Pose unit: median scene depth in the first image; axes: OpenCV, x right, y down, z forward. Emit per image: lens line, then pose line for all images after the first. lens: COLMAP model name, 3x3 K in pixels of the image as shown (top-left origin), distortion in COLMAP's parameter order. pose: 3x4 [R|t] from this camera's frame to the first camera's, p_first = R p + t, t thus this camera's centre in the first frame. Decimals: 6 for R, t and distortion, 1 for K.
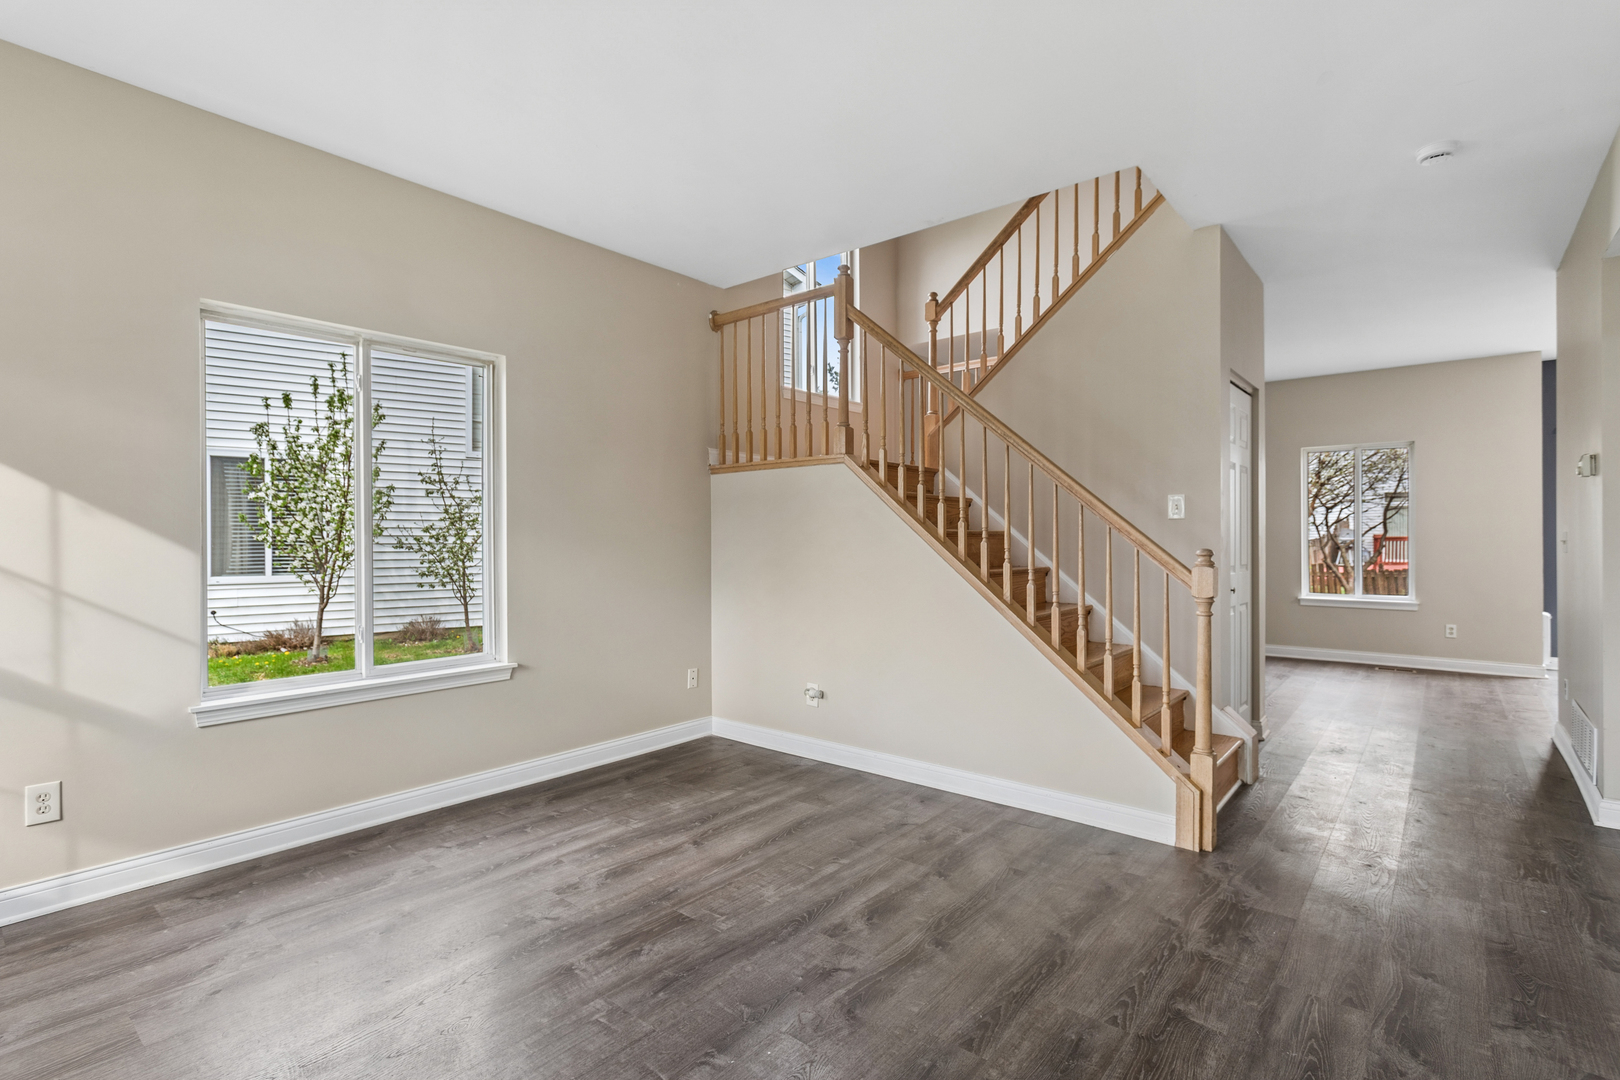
lens RADIAL K [[768.5, 0, 801.3], [0, 768.5, 540.3], [0, 0, 1]] dist [0.003708, -0.000084]
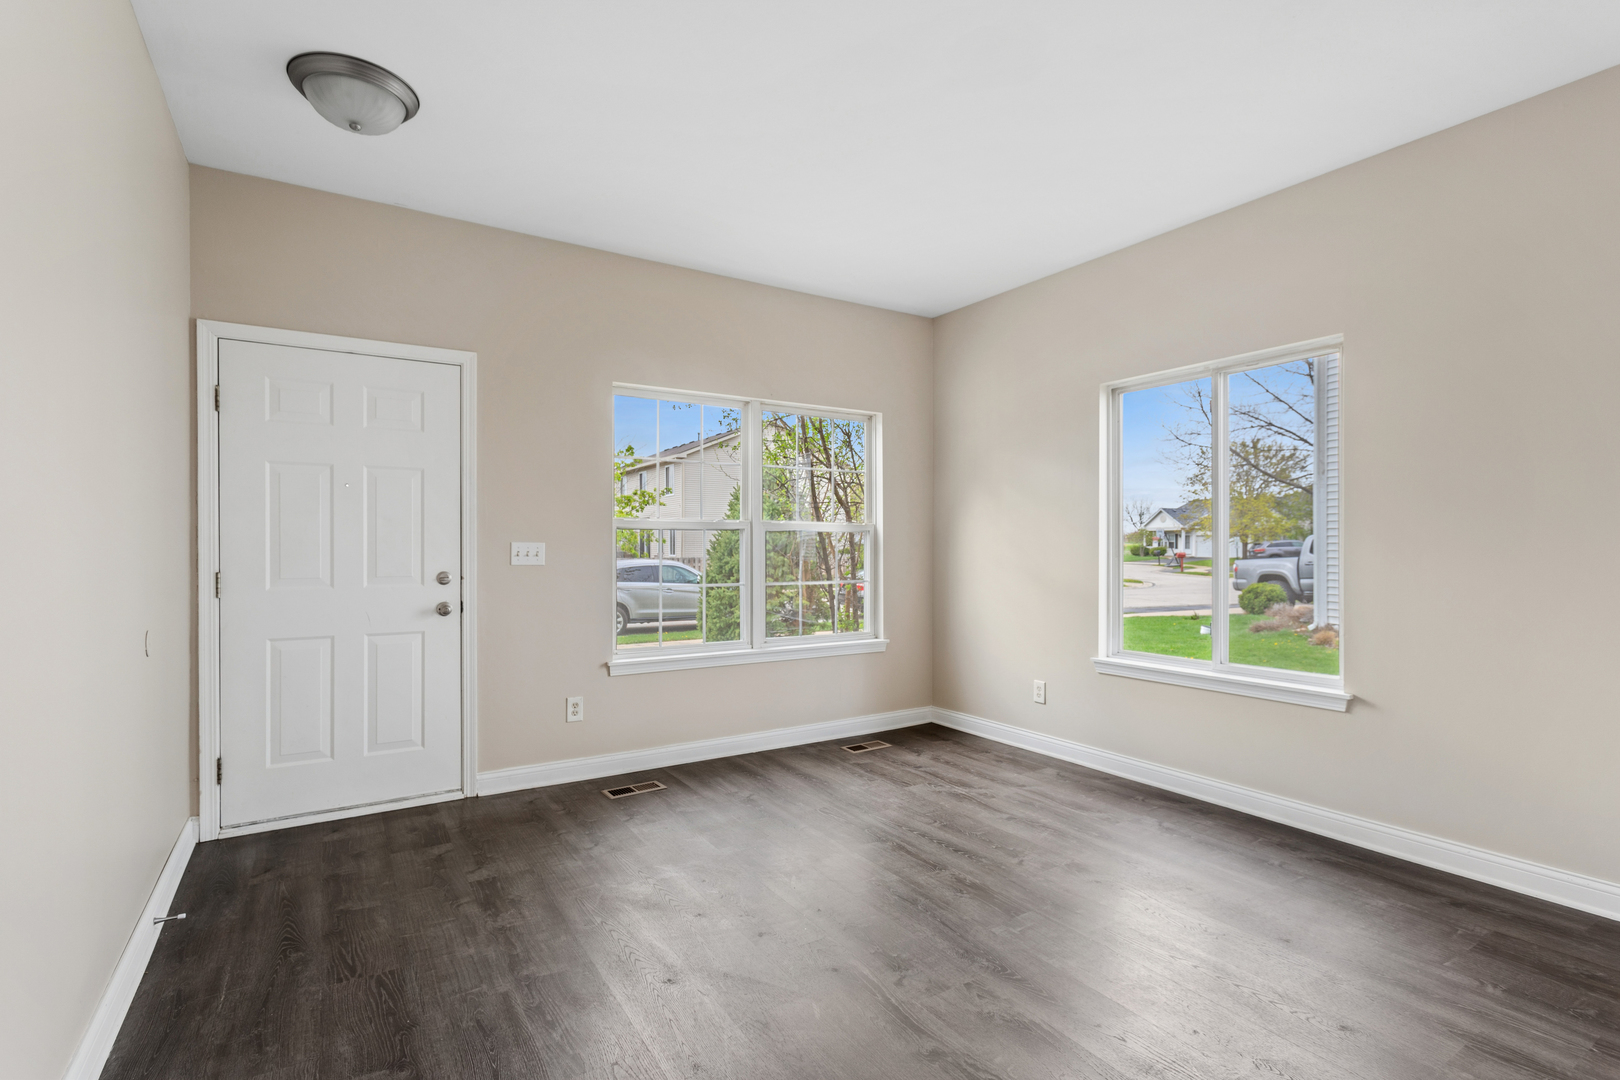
lens RADIAL K [[768.5, 0, 808.6], [0, 768.5, 536.0], [0, 0, 1]] dist [0.003708, -0.000084]
pose [[-0.305631, -0.008837, -0.952109, 0.762255], [0.002831, 0.999944, -0.010190, -0.007961], [0.952146, -0.005810, -0.305589, 0.864141]]
